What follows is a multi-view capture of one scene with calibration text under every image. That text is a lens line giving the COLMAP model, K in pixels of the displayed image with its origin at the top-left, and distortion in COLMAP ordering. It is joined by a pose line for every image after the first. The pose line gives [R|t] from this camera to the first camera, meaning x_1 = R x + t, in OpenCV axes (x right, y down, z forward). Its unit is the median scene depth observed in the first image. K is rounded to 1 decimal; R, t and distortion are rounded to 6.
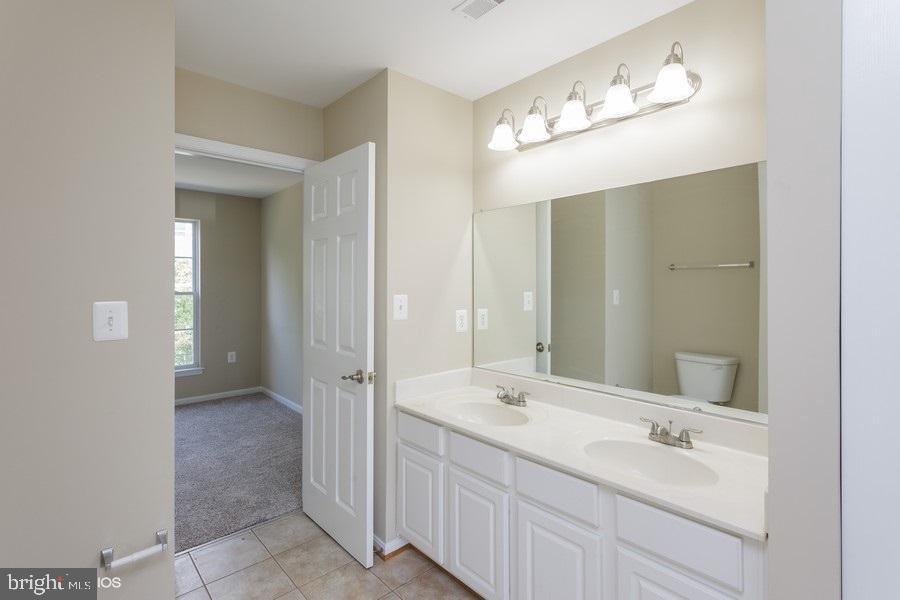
lens RADIAL K [[428.9, 0, 456.3], [0, 428.9, 286.9], [0, 0, 1]] dist [0.001836, 0.000245]
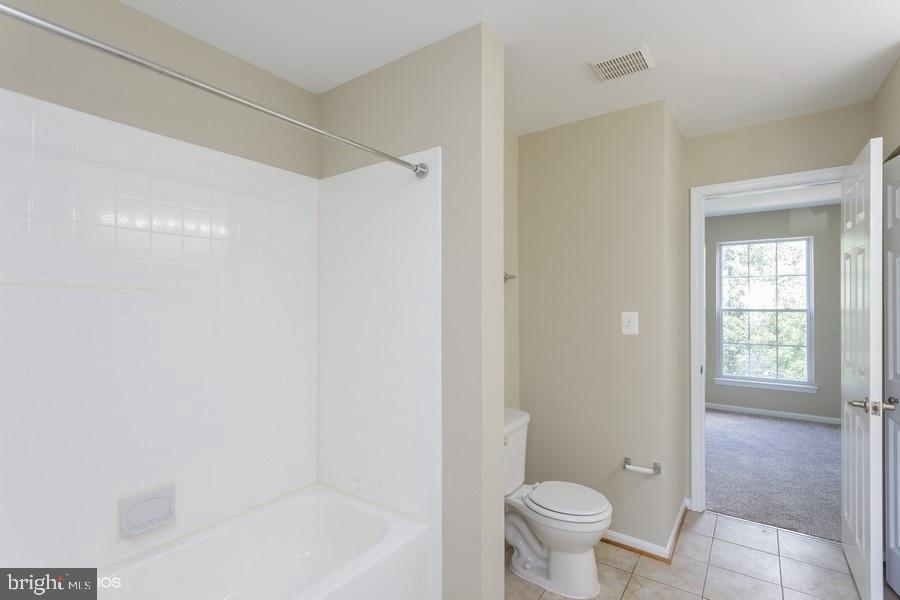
lens RADIAL K [[425.5, 0, 450.0], [0, 425.5, 300.0], [0, 0, 1]] dist [0.000262, -0.000062]
pose [[0.200460, -0.006230, -0.979682, 0.338791], [-0.003480, 0.999969, -0.007071, 0.000146], [0.979696, 0.004827, 0.200432, -0.016576]]
